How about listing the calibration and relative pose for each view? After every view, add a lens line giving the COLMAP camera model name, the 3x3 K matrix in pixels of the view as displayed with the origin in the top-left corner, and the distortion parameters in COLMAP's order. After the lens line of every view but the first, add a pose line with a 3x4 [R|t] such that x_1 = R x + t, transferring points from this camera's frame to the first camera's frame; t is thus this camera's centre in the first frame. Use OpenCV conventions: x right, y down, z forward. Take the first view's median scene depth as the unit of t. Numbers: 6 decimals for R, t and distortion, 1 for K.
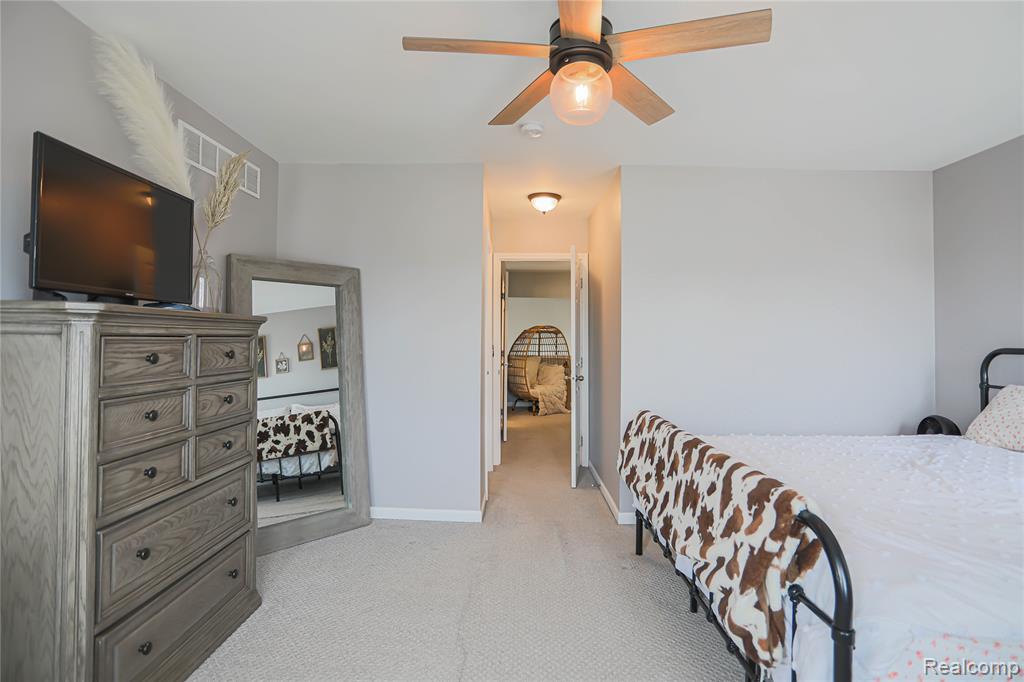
lens RADIAL K [[529.6, 0, 512.4], [0, 529.6, 334.9], [0, 0, 1]] dist [-0.055387, 0.015521]
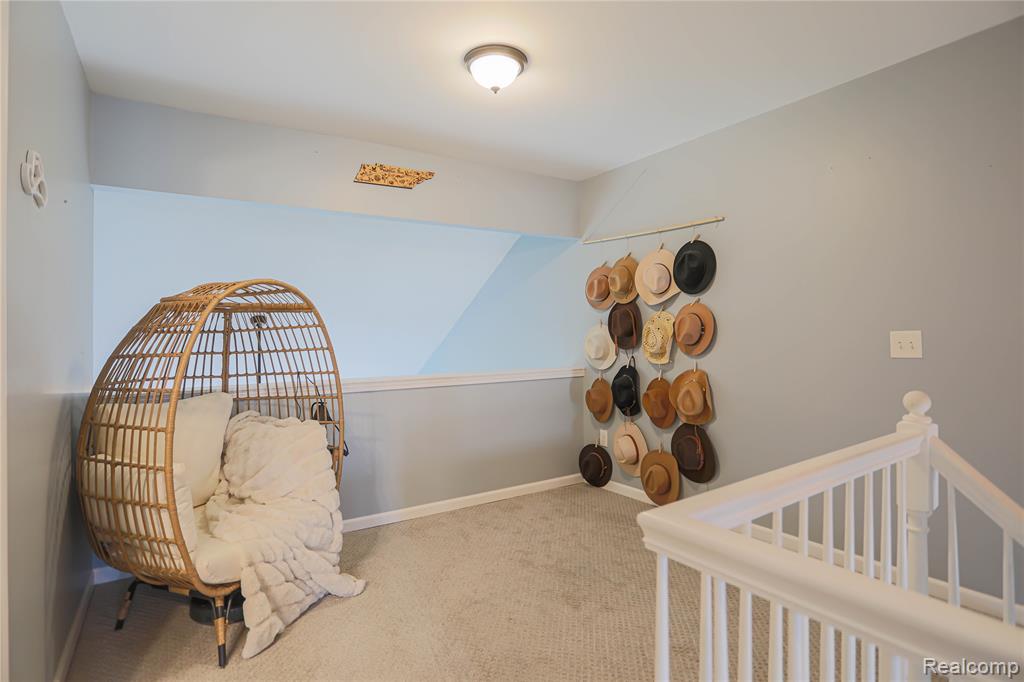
lens RADIAL K [[529.6, 0, 514.6], [0, 529.6, 336.3], [0, 0, 1]] dist [-0.055387, 0.015521]
pose [[0.819410, -0.006580, 0.573171, 0.017665], [0.004975, 0.999978, 0.004368, 0.009825], [-0.573187, -0.000727, 0.819424, 0.732926]]
